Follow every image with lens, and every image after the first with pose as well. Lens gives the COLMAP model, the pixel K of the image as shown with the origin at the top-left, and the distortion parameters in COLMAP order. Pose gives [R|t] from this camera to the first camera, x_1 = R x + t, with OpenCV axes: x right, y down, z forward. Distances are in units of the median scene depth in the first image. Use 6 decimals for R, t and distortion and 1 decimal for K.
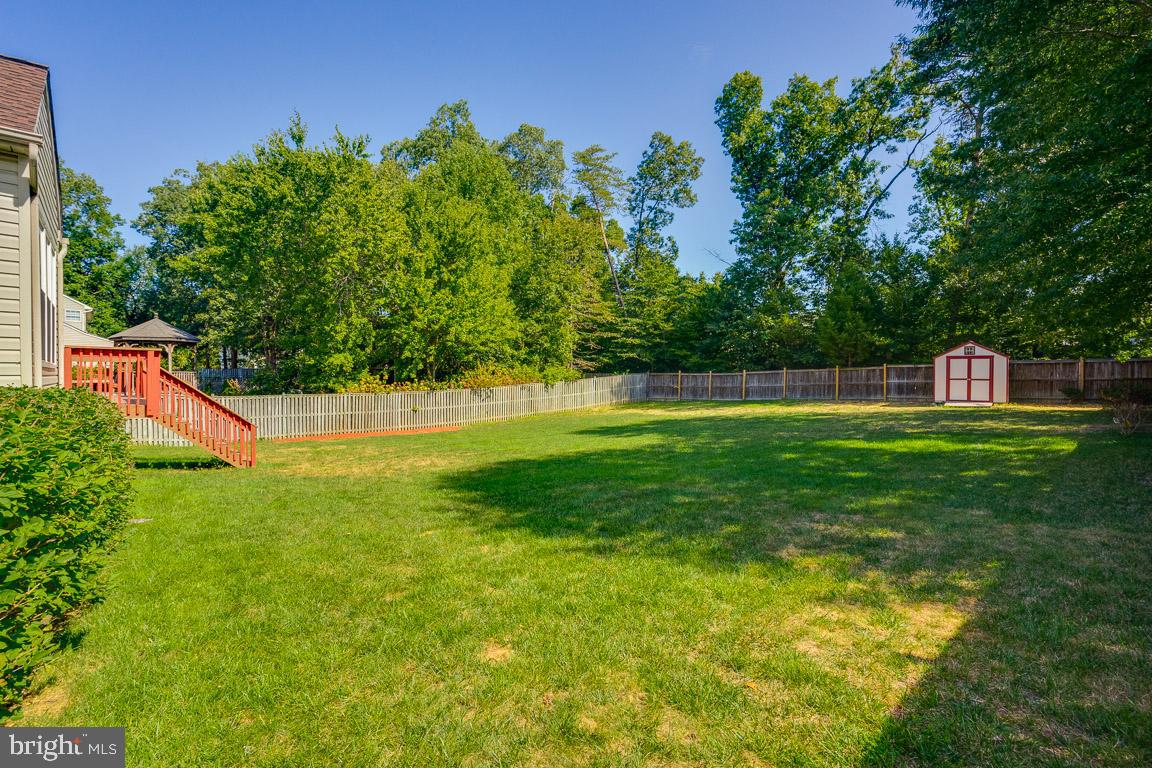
lens RADIAL K [[520.6, 0, 574.5], [0, 520.6, 384.2], [0, 0, 1]] dist [-0.002759, -0.000187]
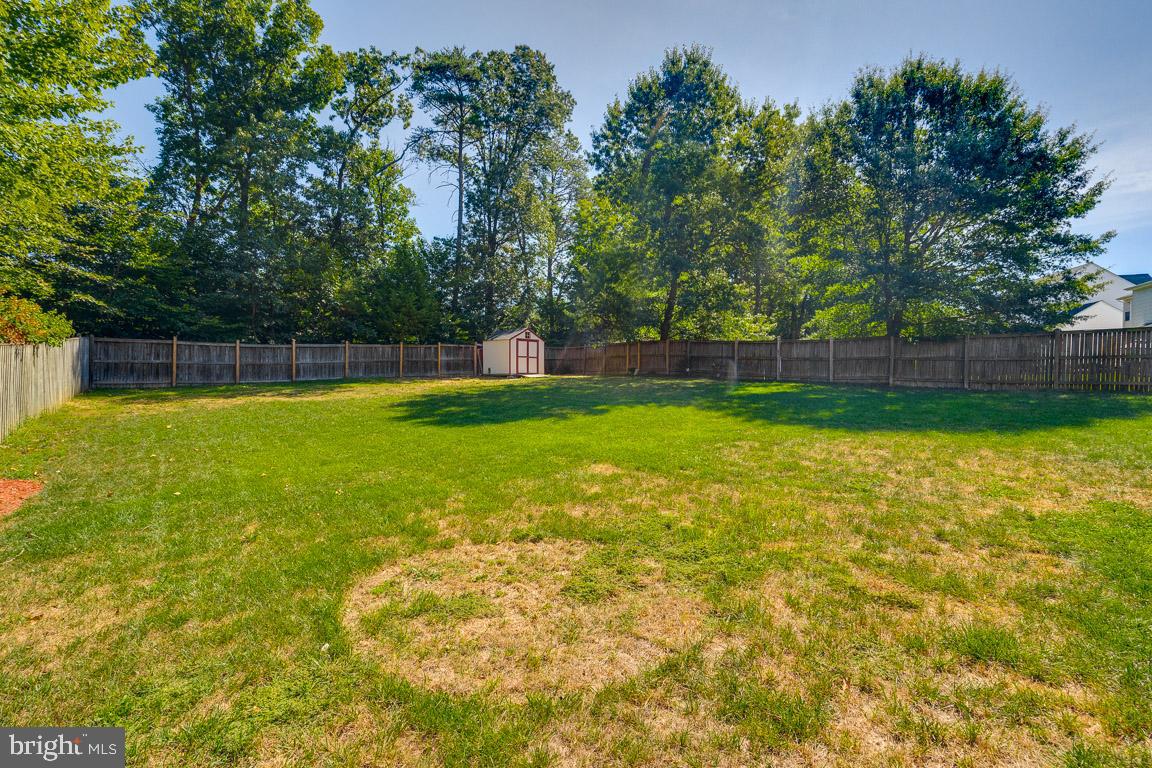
lens RADIAL K [[520.6, 0, 577.4], [0, 520.6, 380.2], [0, 0, 1]] dist [-0.002759, -0.000187]
pose [[0.158940, -0.015863, 0.987161, -0.422453], [0.007189, 0.999863, 0.014910, 0.024755], [-0.987262, 0.004727, 0.159032, 0.541201]]
